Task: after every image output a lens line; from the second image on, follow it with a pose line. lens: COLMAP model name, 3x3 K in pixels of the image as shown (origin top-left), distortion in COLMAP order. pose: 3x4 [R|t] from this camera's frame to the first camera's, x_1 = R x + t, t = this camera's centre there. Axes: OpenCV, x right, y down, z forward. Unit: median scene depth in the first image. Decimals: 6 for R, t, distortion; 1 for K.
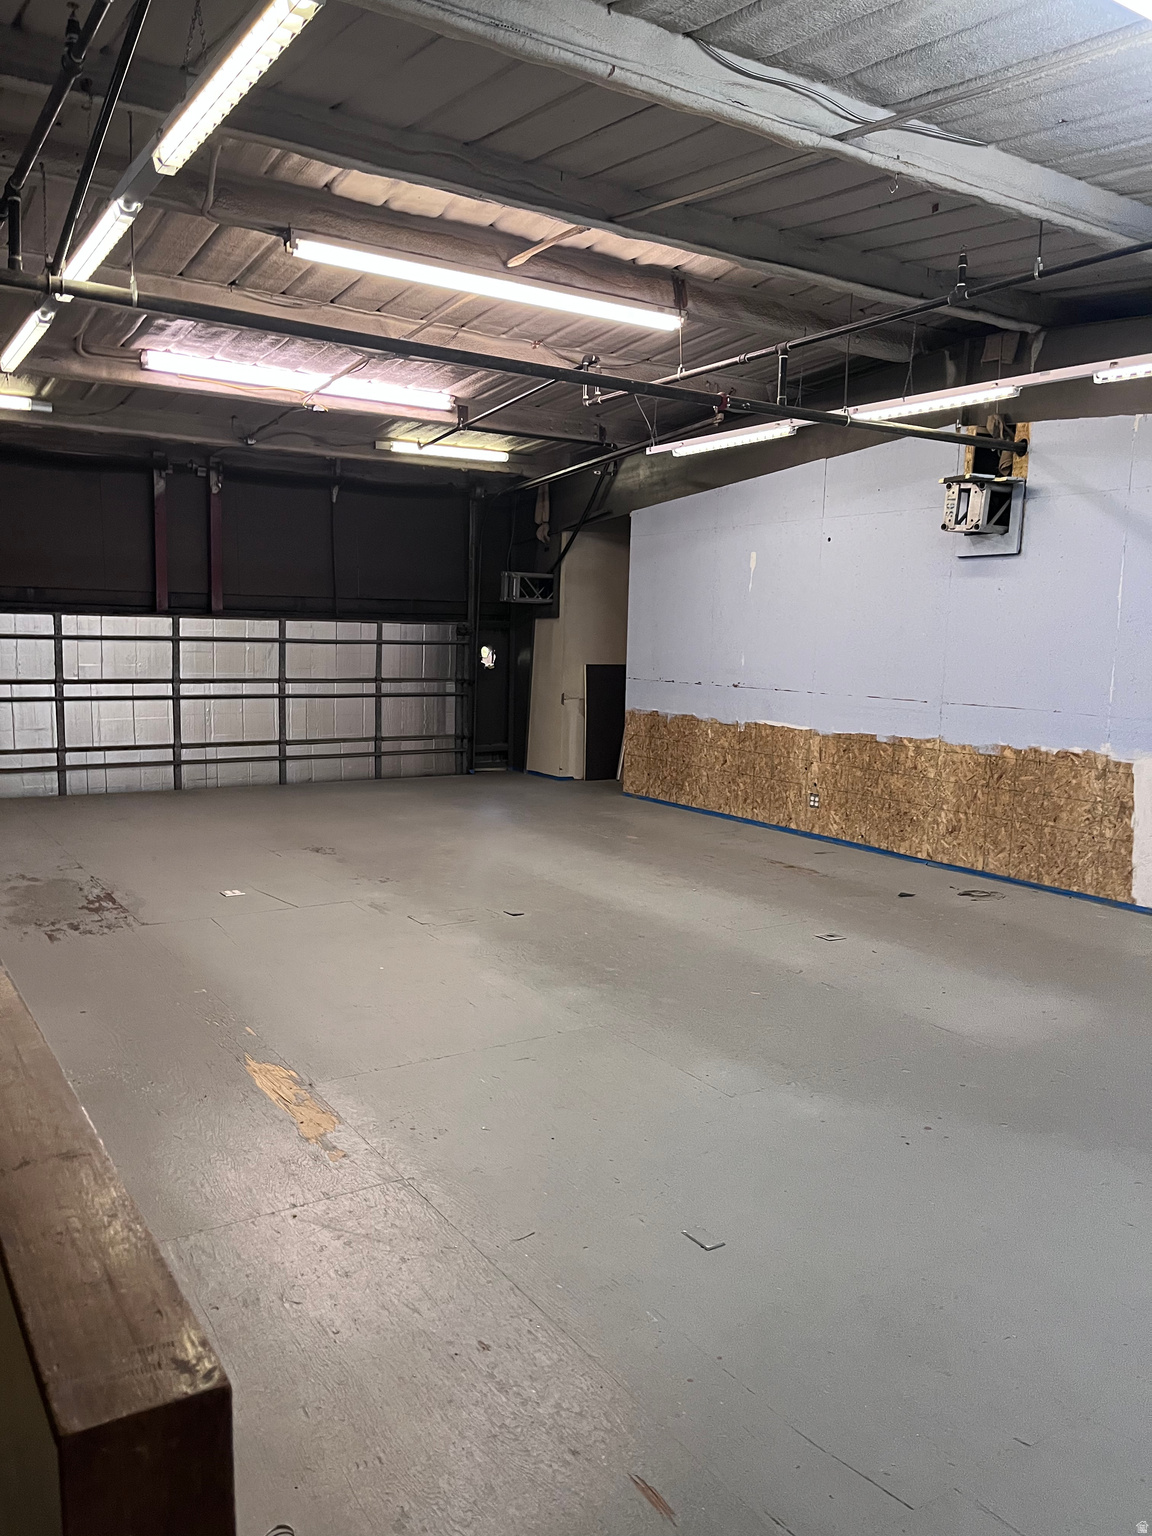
lens RADIAL K [[1163.5, 0, 576.0], [0, 1163.5, 768.0], [0, 0, 1]] dist [0.076557, -0.100455]
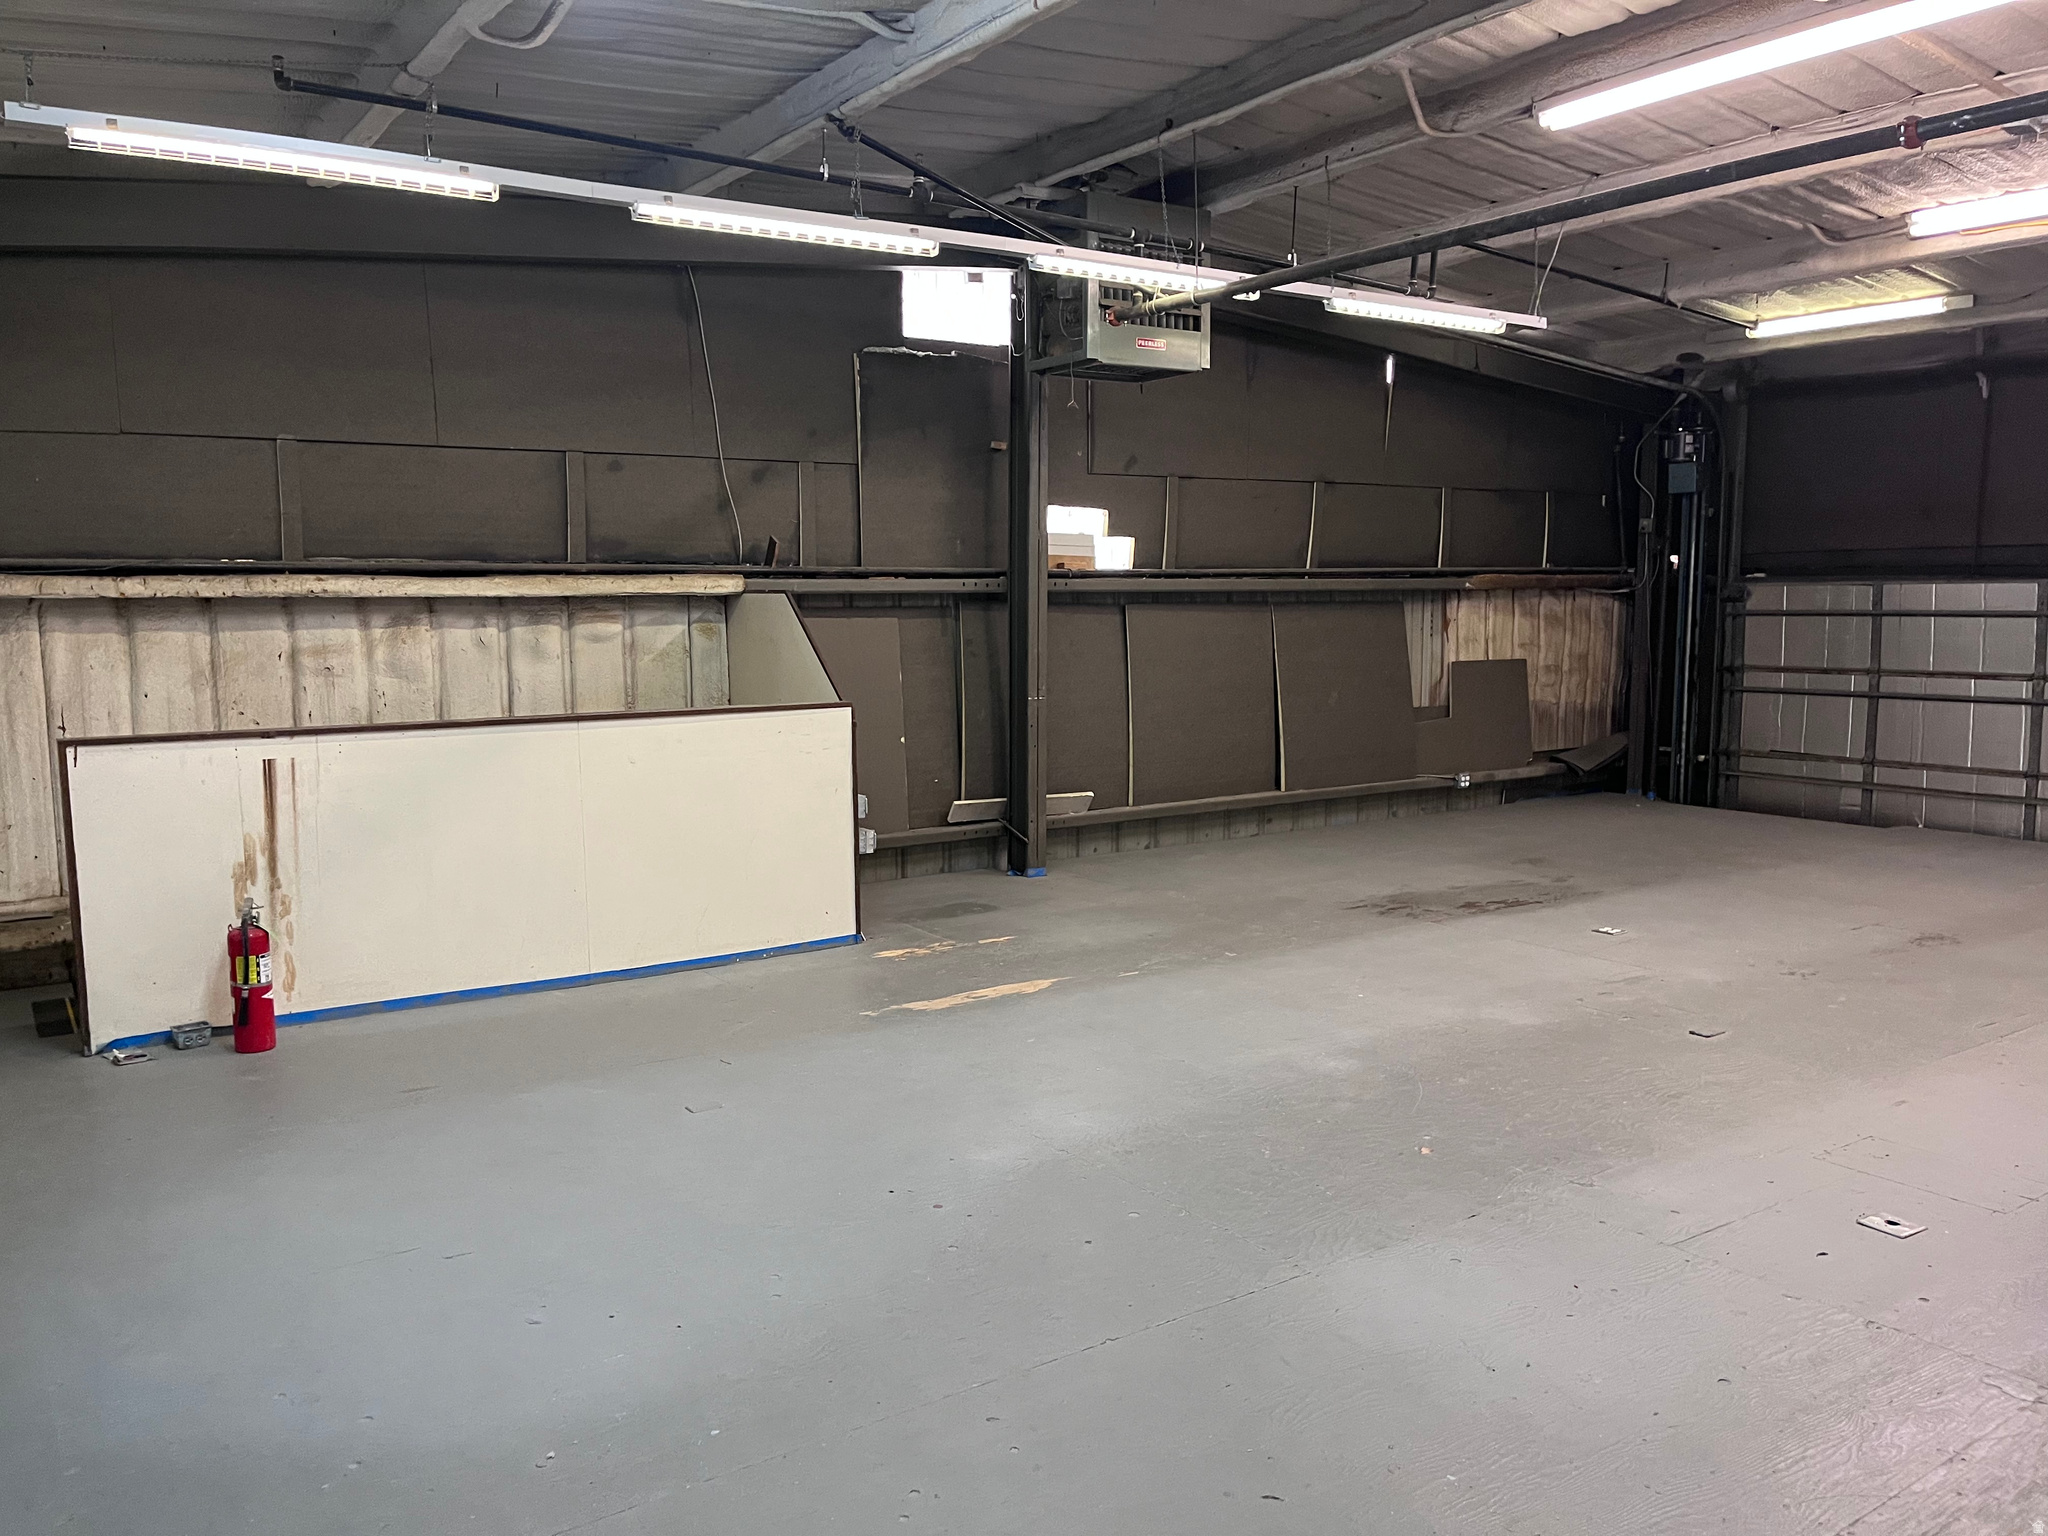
lens RADIAL K [[1580.9, 0, 1024.4], [0, 1580.9, 807.8], [0, 0, 1]] dist [0.077992, -0.105293]
pose [[0.021787, 0.110237, -0.993666, 0.650123], [-0.112679, 0.987840, 0.107120, -0.040064], [0.993393, 0.109631, 0.033944, 0.478896]]
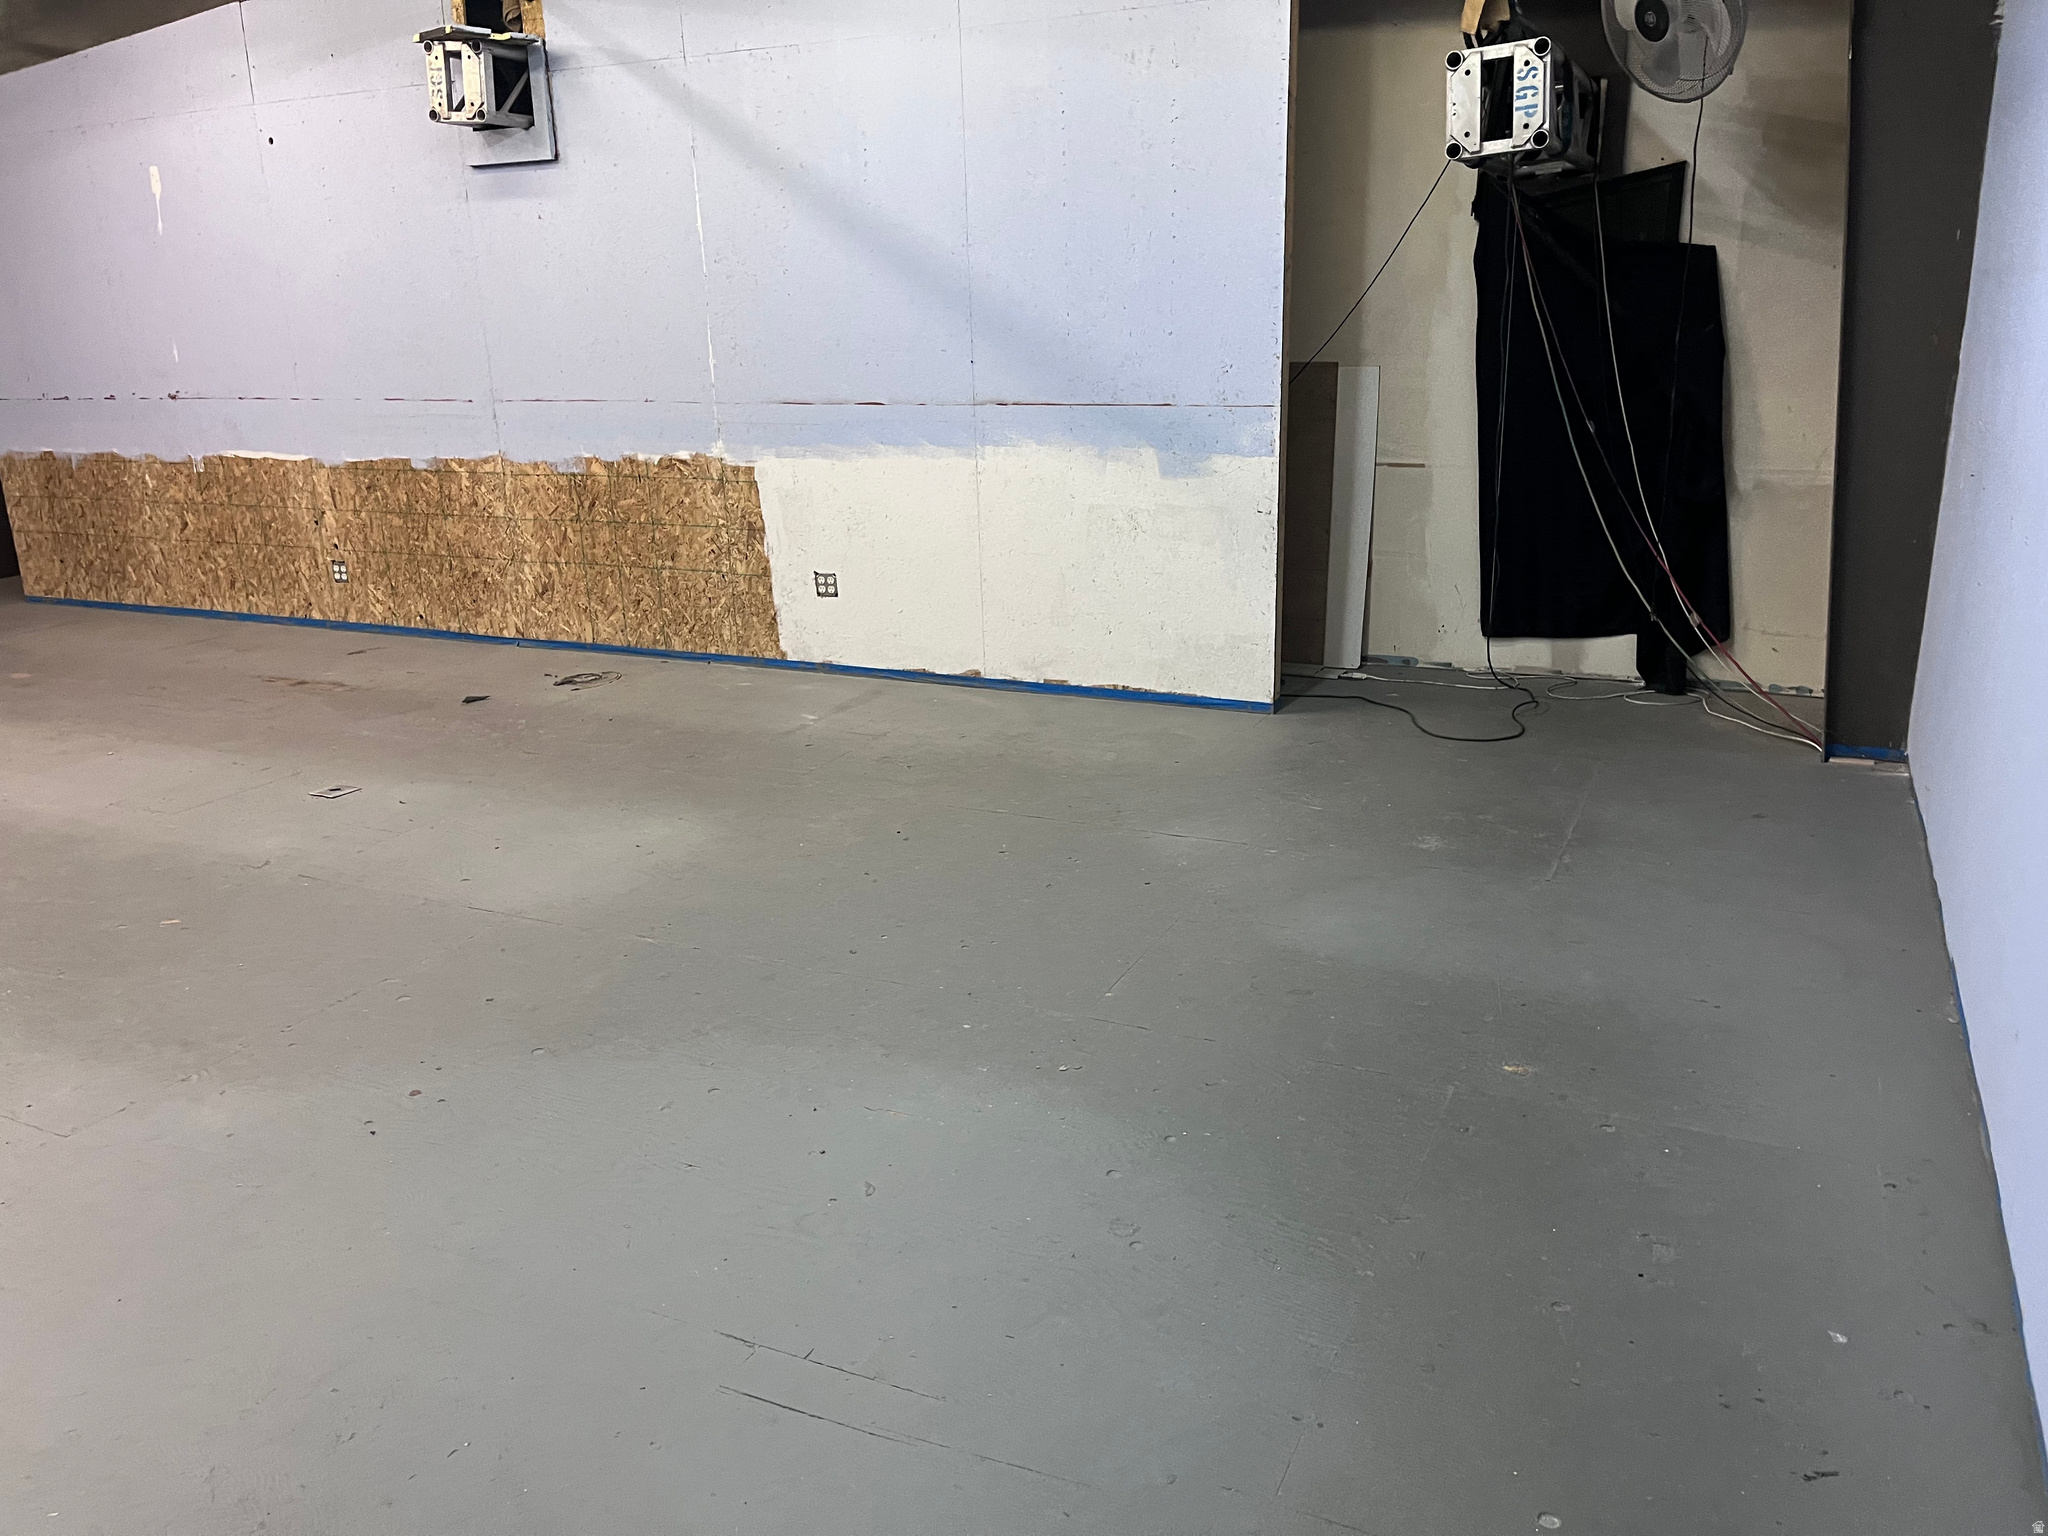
lens RADIAL K [[1551.3, 0, 1026.6], [0, 1551.3, 770.3], [0, 0, 1]] dist [0.076557, -0.100455]
pose [[0.854141, -0.196984, 0.481290, 0.105556], [0.110680, 0.973139, 0.201866, 0.002462], [-0.508126, -0.119153, 0.853001, 0.069286]]
